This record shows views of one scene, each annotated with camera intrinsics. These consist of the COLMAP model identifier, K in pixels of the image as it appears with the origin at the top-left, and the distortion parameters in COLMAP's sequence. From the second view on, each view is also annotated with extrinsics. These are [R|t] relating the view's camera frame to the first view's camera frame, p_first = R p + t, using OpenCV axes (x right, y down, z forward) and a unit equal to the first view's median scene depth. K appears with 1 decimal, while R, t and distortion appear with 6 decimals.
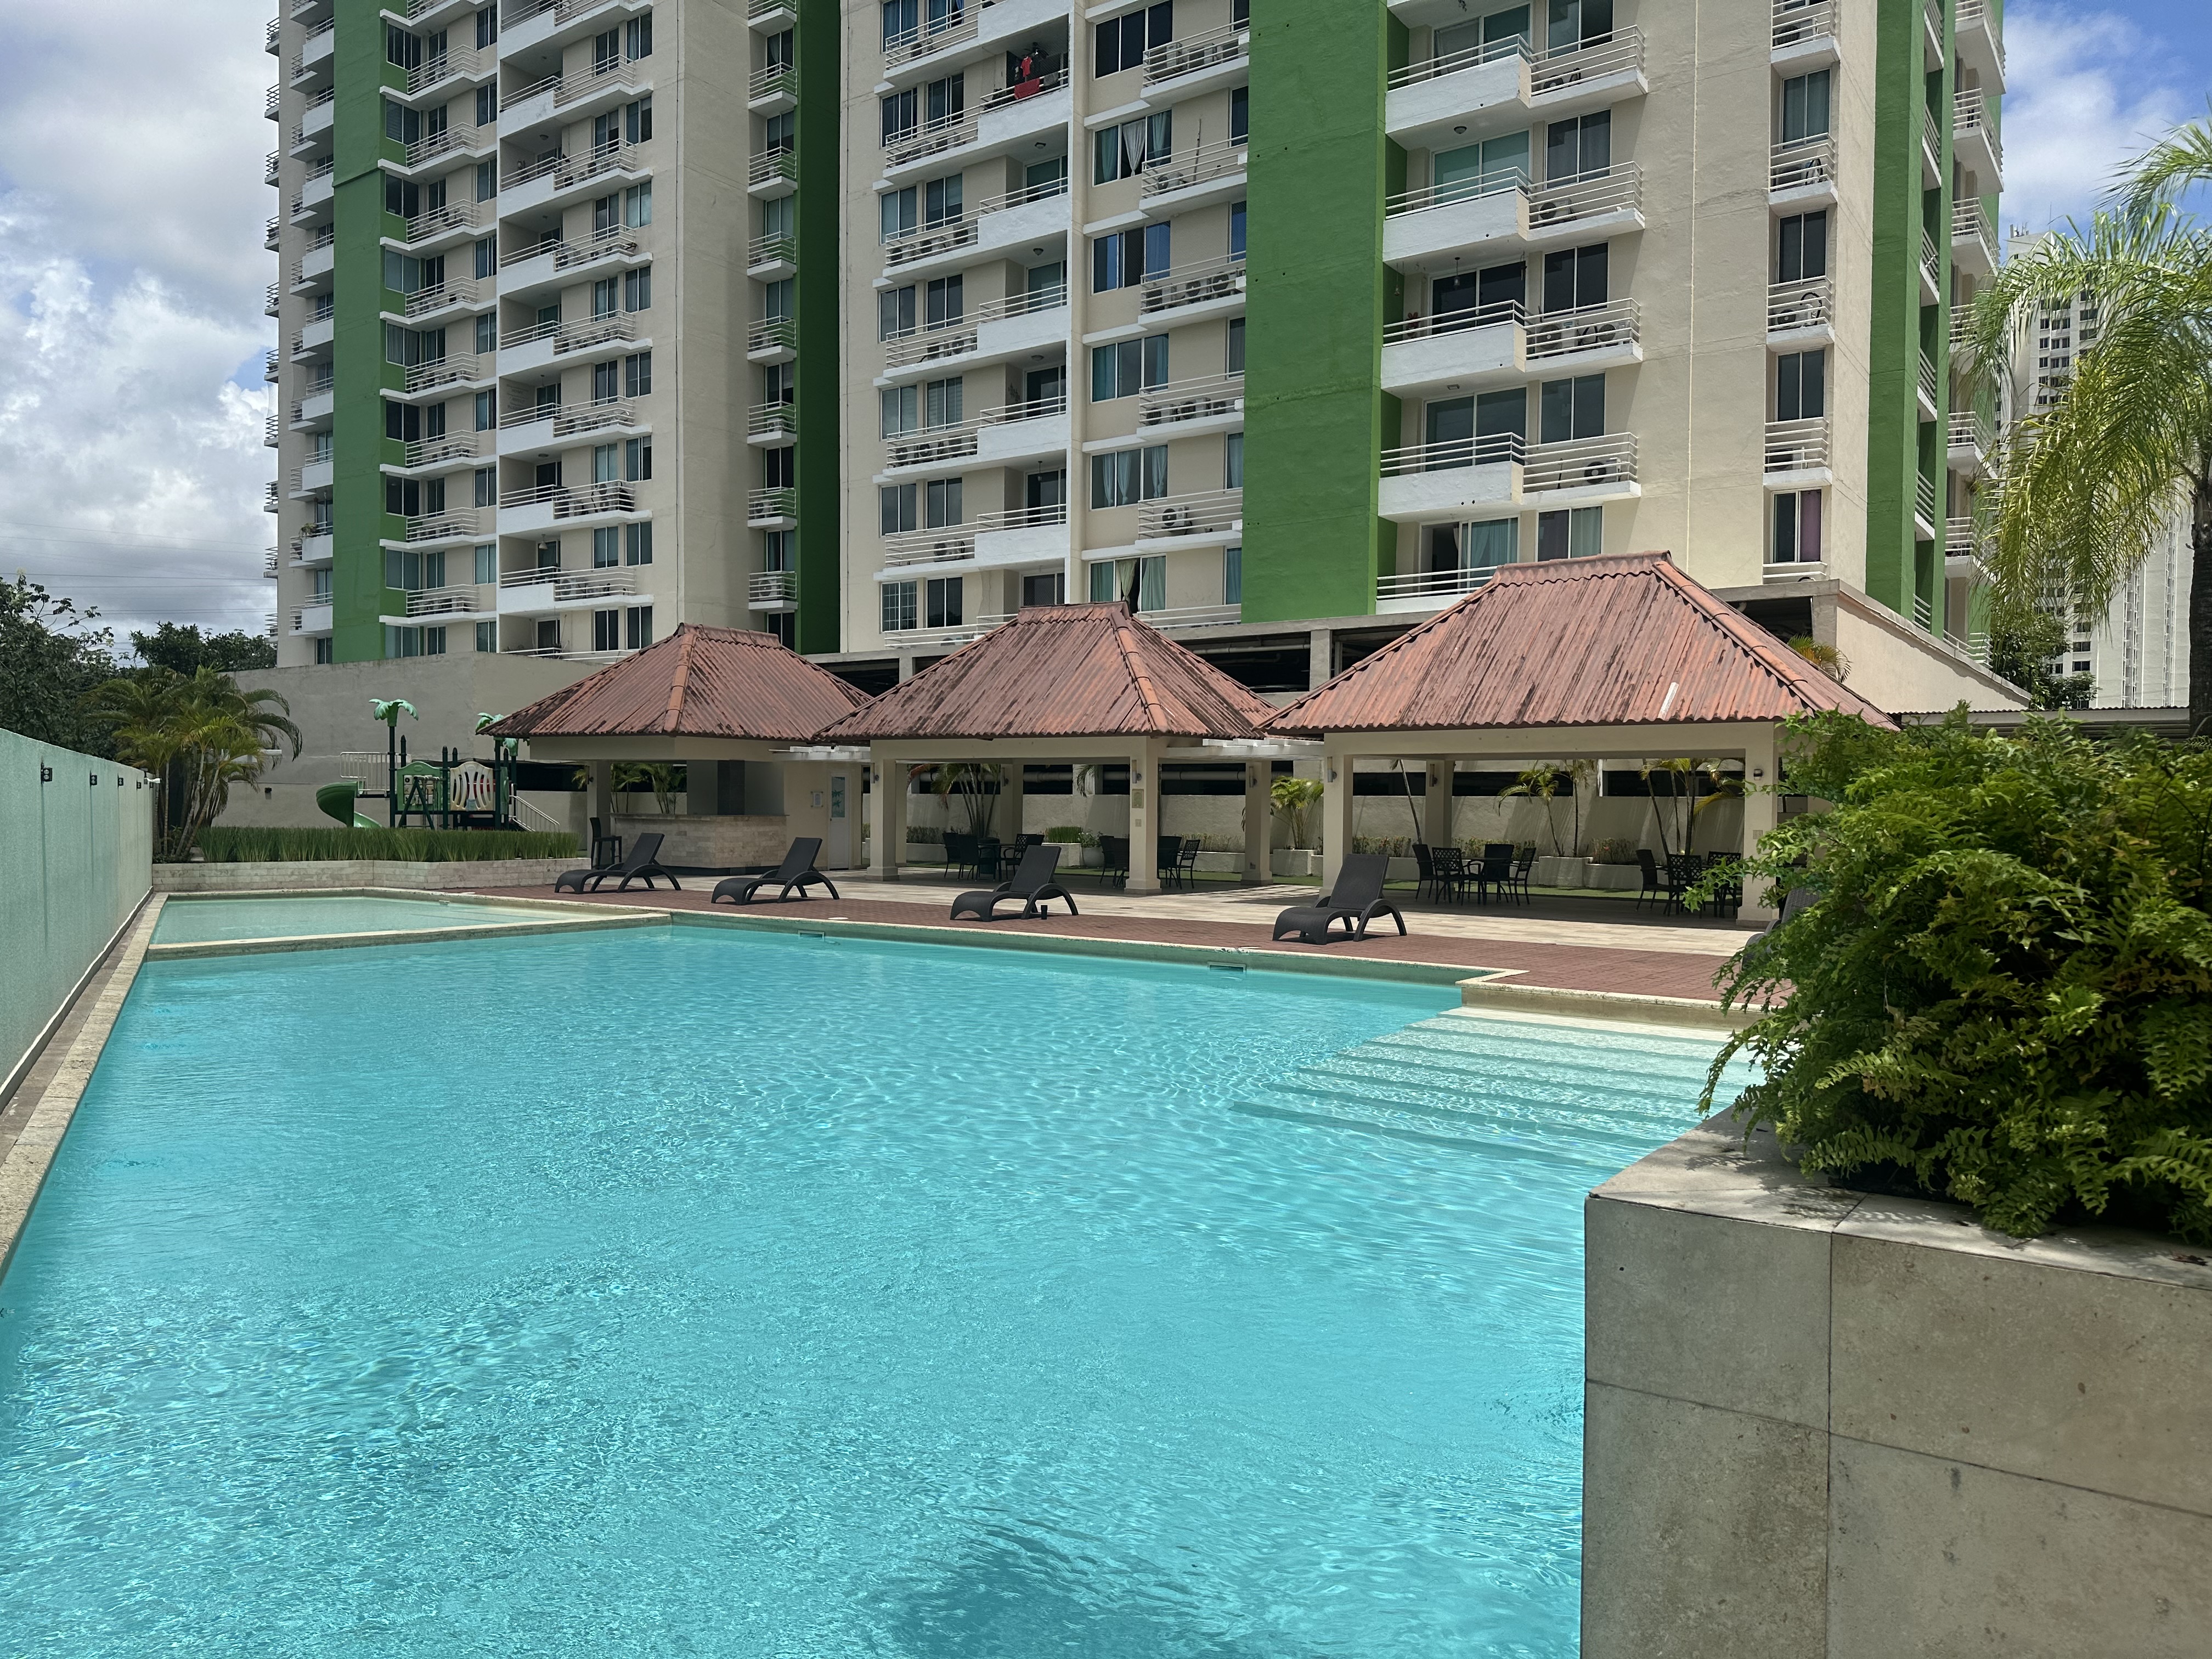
lens RADIAL K [[1563.5, 0, 1115.3], [0, 1563.5, 848.3], [0, 0, 1]] dist [0.055191, -0.063018]
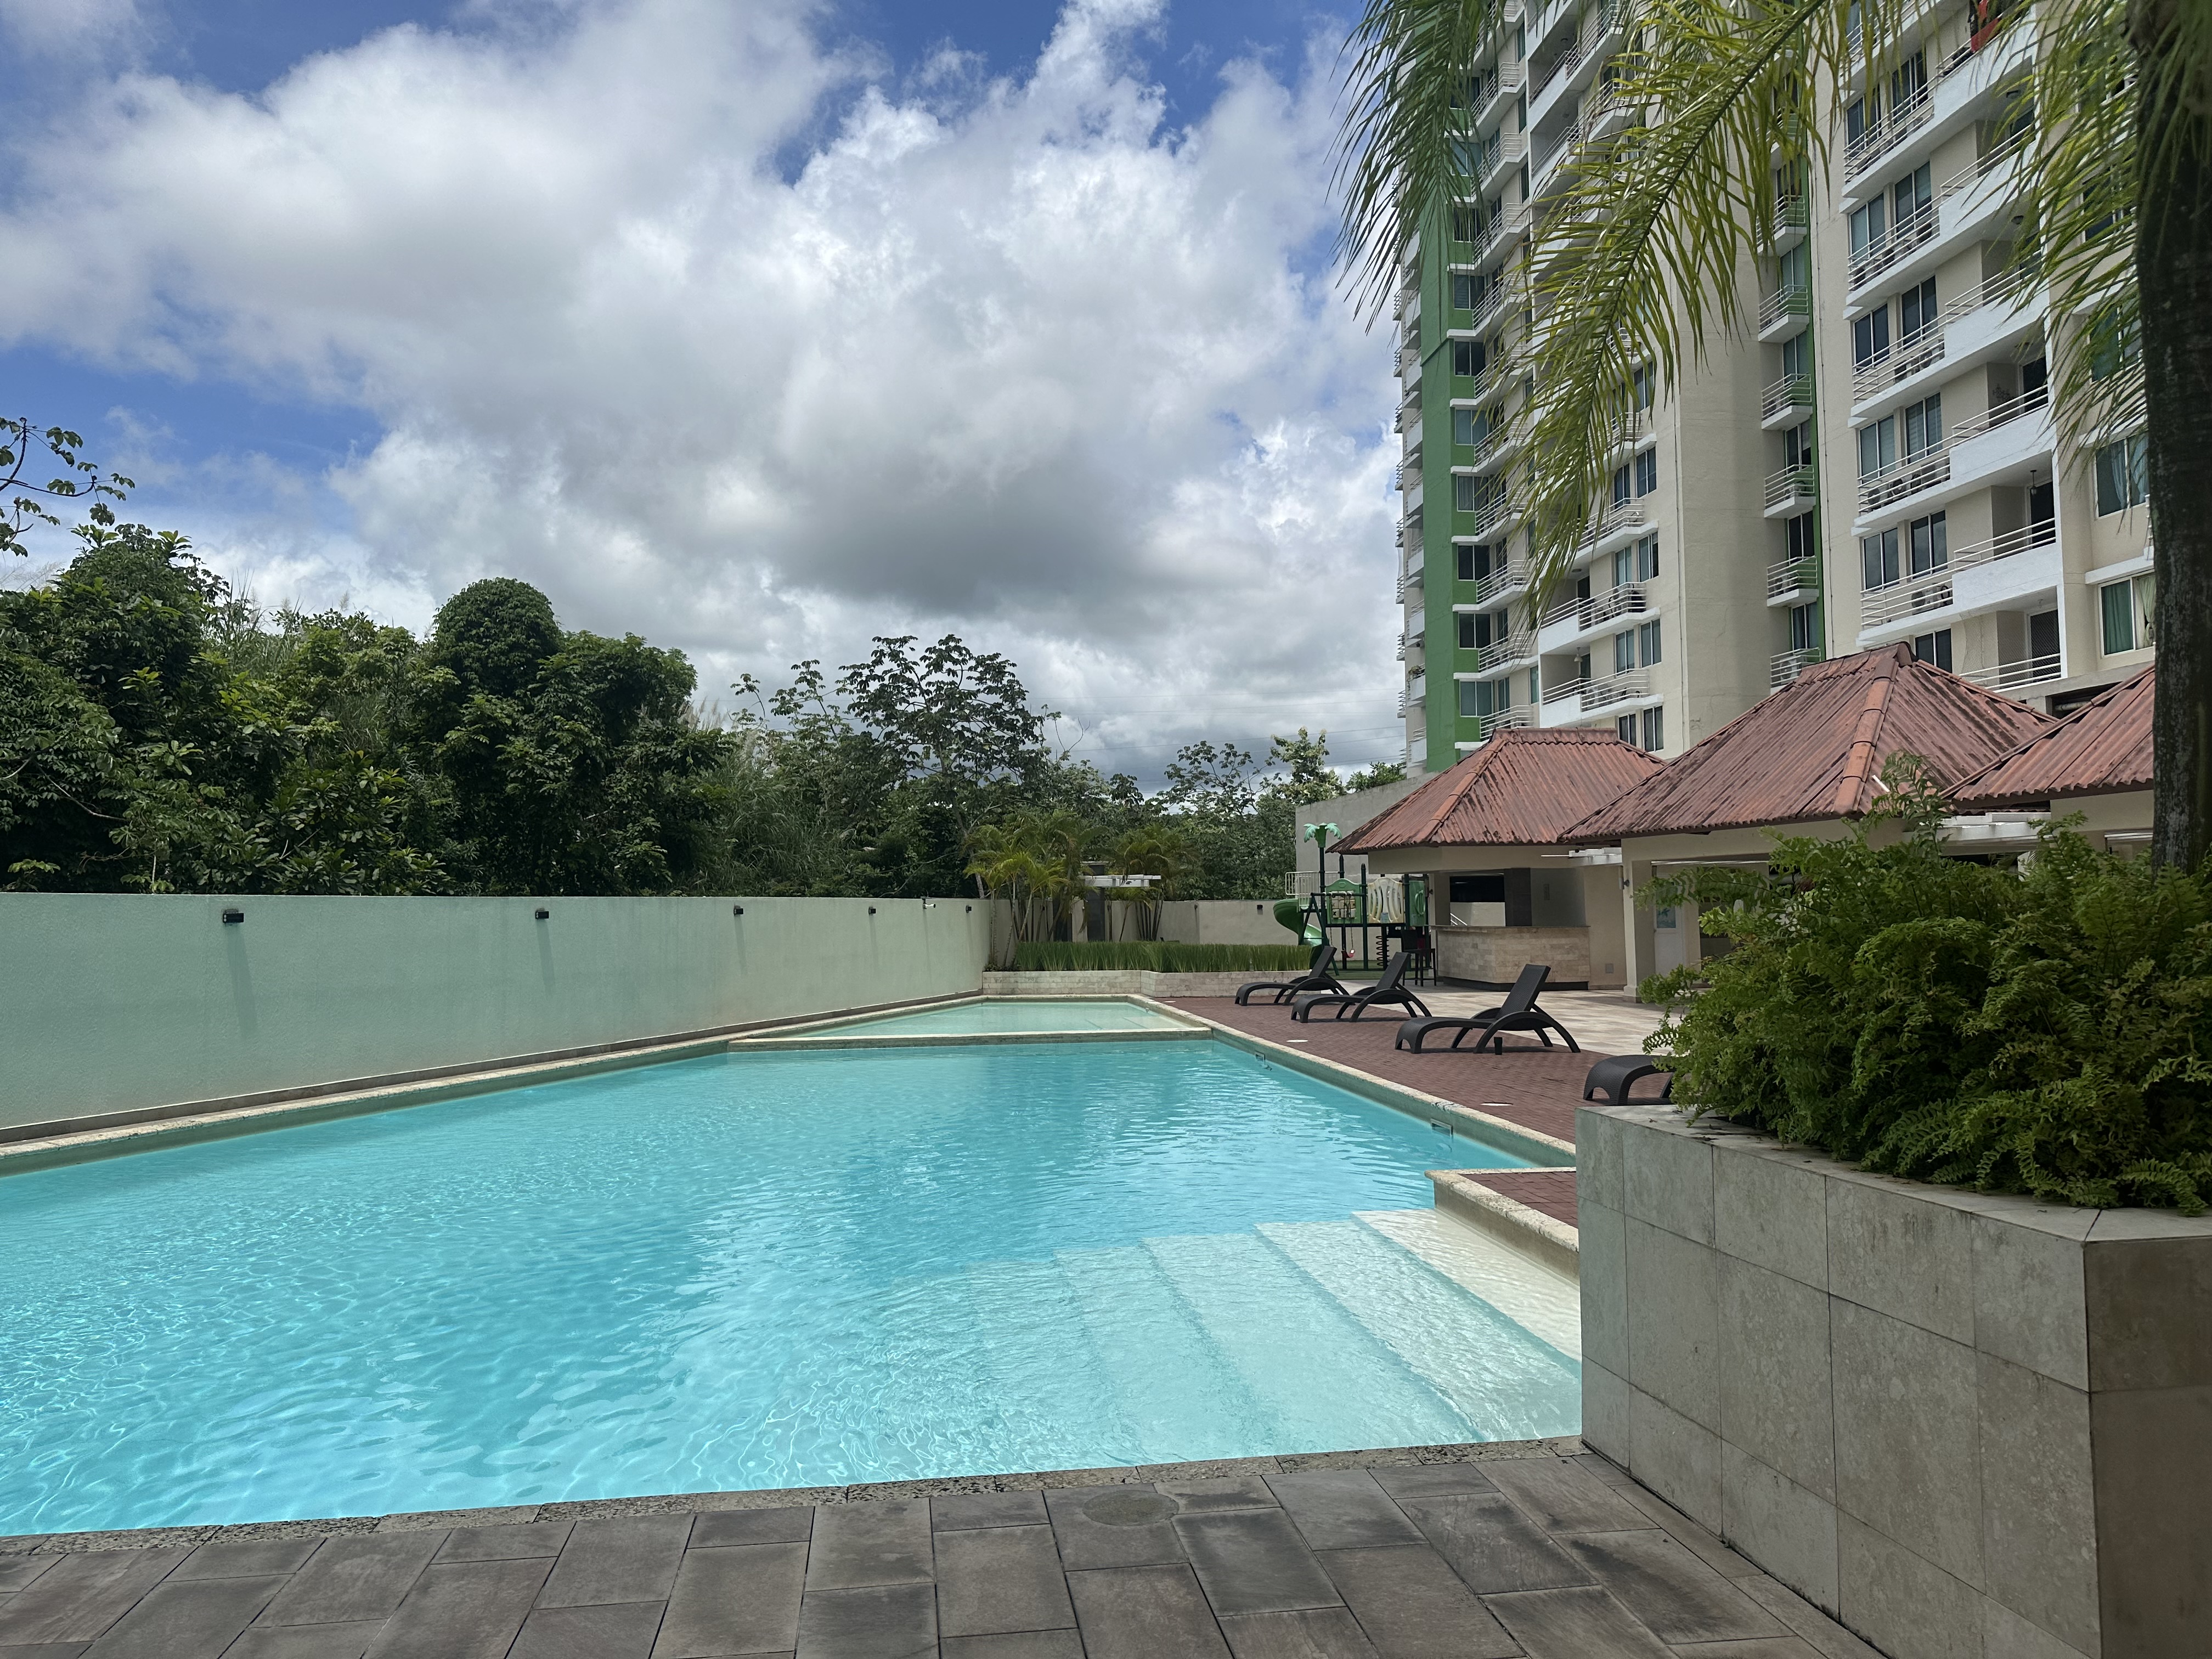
lens RADIAL K [[1563.5, 0, 1106.7], [0, 1563.5, 845.3], [0, 0, 1]] dist [0.055191, -0.063018]
pose [[0.698100, -0.047572, -0.714418, 0.171670], [-0.003404, 0.997559, -0.069752, -0.001930], [0.715992, 0.051125, 0.696234, 0.110982]]
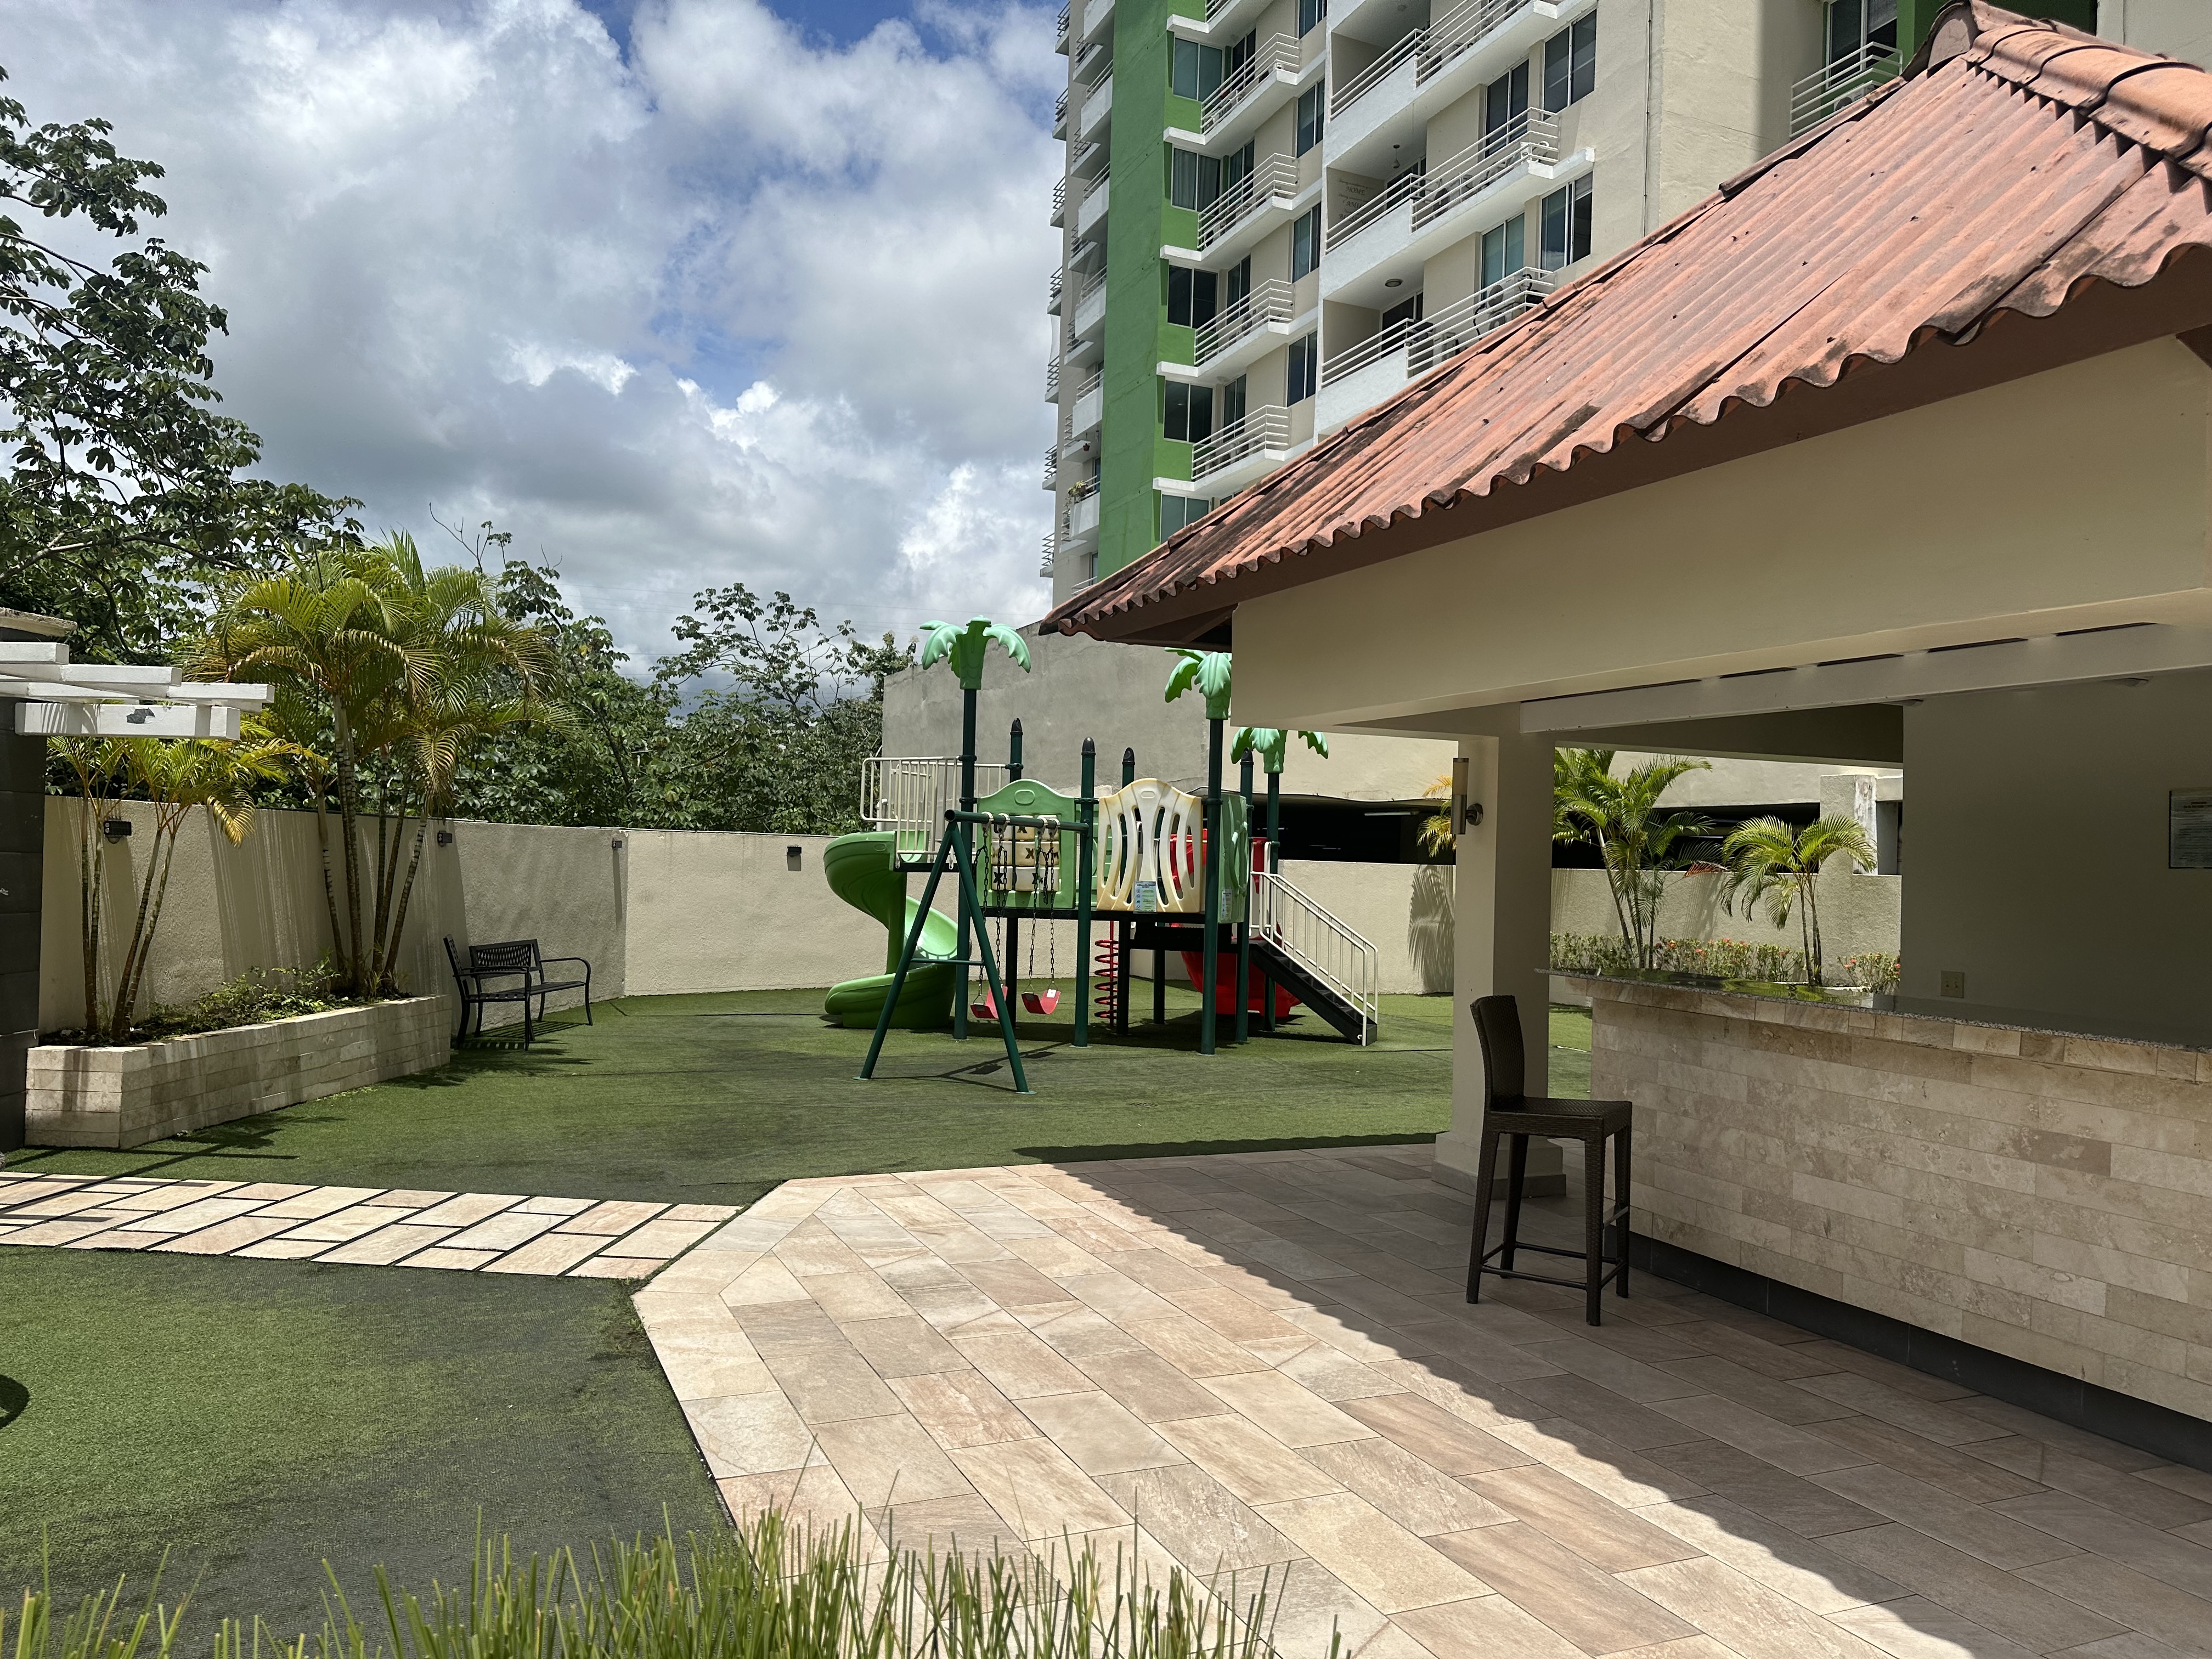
lens RADIAL K [[1563.5, 0, 1105.4], [0, 1563.5, 844.2], [0, 0, 1]] dist [0.055191, -0.063018]
pose [[0.864330, 0.010062, -0.502824, -0.196742], [-0.034517, 0.998629, -0.039350, -0.020814], [0.501739, 0.051367, 0.863492, 0.561421]]
